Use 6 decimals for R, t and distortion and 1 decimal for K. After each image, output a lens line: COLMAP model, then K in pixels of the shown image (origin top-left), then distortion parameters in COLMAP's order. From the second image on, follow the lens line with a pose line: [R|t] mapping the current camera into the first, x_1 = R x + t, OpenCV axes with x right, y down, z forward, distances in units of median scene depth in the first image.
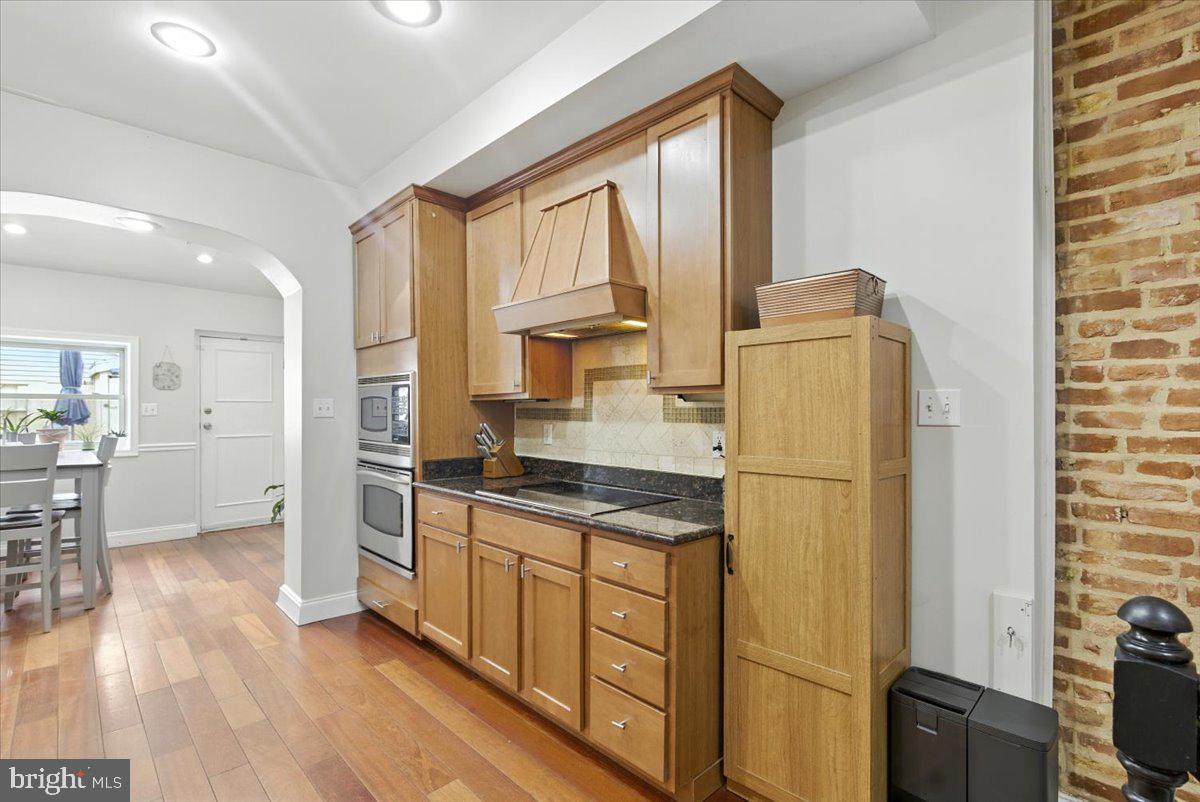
lens RADIAL K [[545.3, 0, 599.0], [0, 545.3, 409.4], [0, 0, 1]] dist [-0.000302, 0.000144]
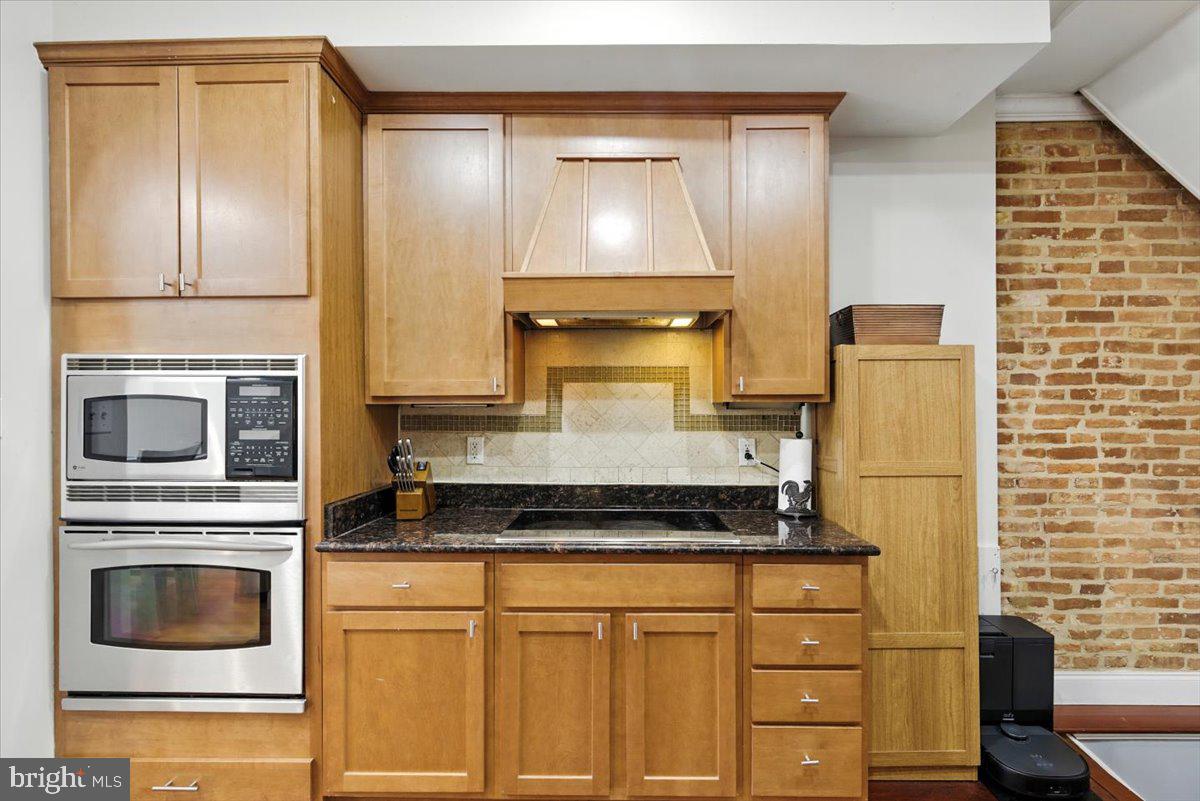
lens RADIAL K [[572.6, 0, 612.7], [0, 572.6, 406.4], [0, 0, 1]] dist [-0.000628, 0.000066]
pose [[0.709494, 0.002835, 0.704706, -0.638989], [0.000495, 0.999990, -0.004520, -0.013778], [-0.704712, 0.003556, 0.709485, 0.393707]]
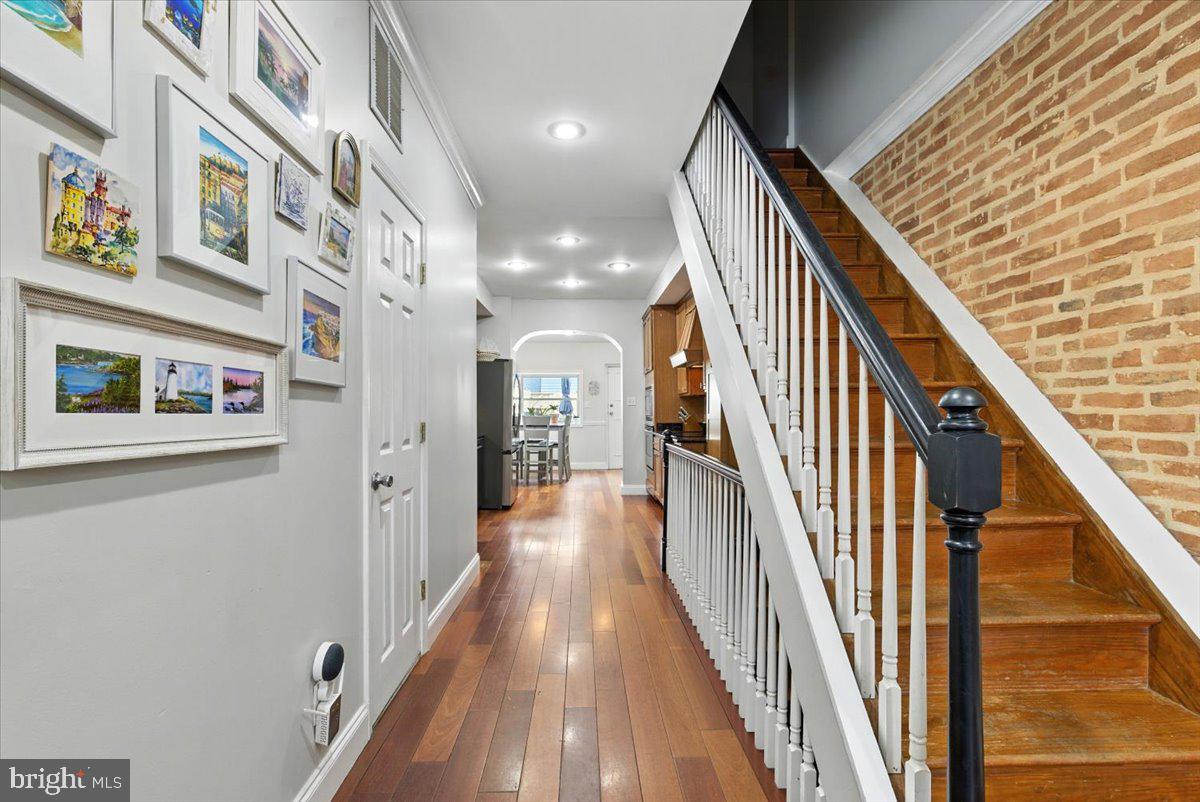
lens RADIAL K [[543.3, 0, 598.2], [0, 543.3, 416.4], [0, 0, 1]] dist [-0.000314, 0.000350]
pose [[0.739745, 0.002124, -0.672883, 1.228926], [0.007108, 0.999915, 0.010970, 0.046181], [0.672849, -0.012898, 0.739667, -1.024459]]
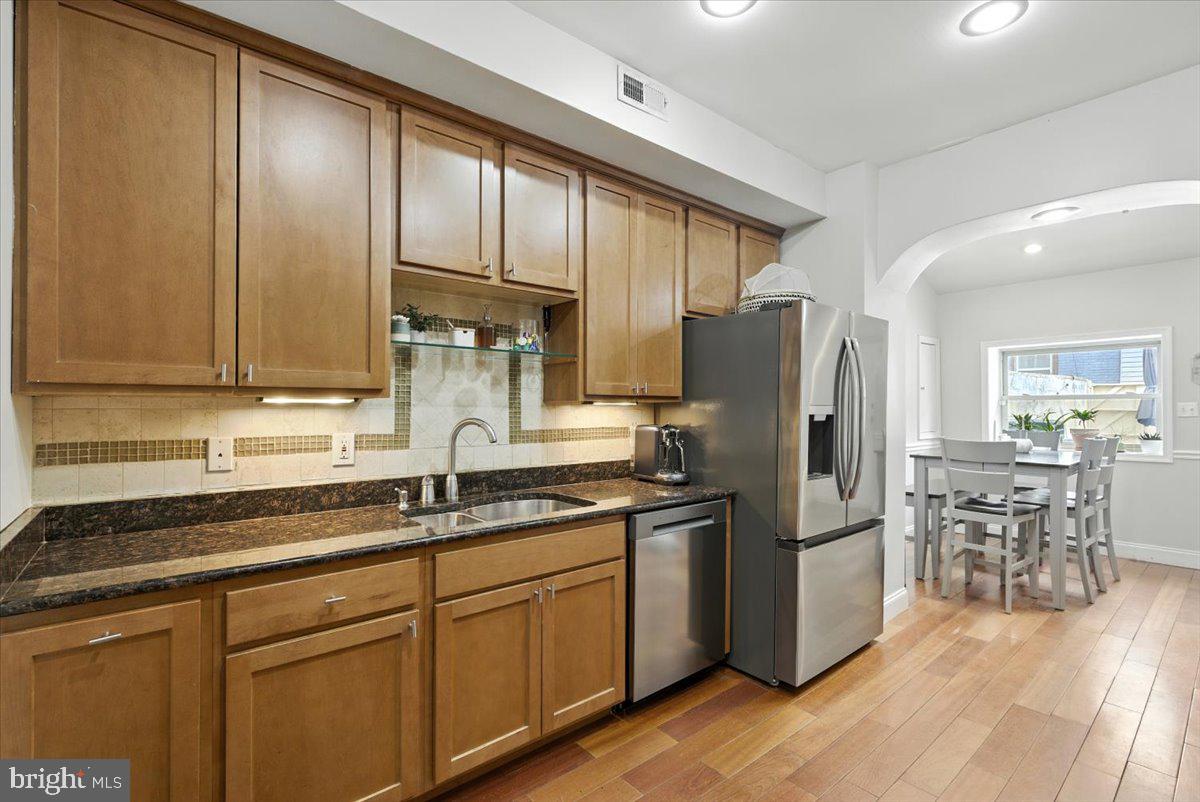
lens RADIAL K [[545.3, 0, 599.0], [0, 545.3, 409.4], [0, 0, 1]] dist [-0.000302, 0.000144]
pose [[-0.077954, -0.002336, -0.996954, 0.179755], [0.002320, 0.999994, -0.002524, -0.000461], [0.996954, -0.002510, -0.077948, 0.334064]]
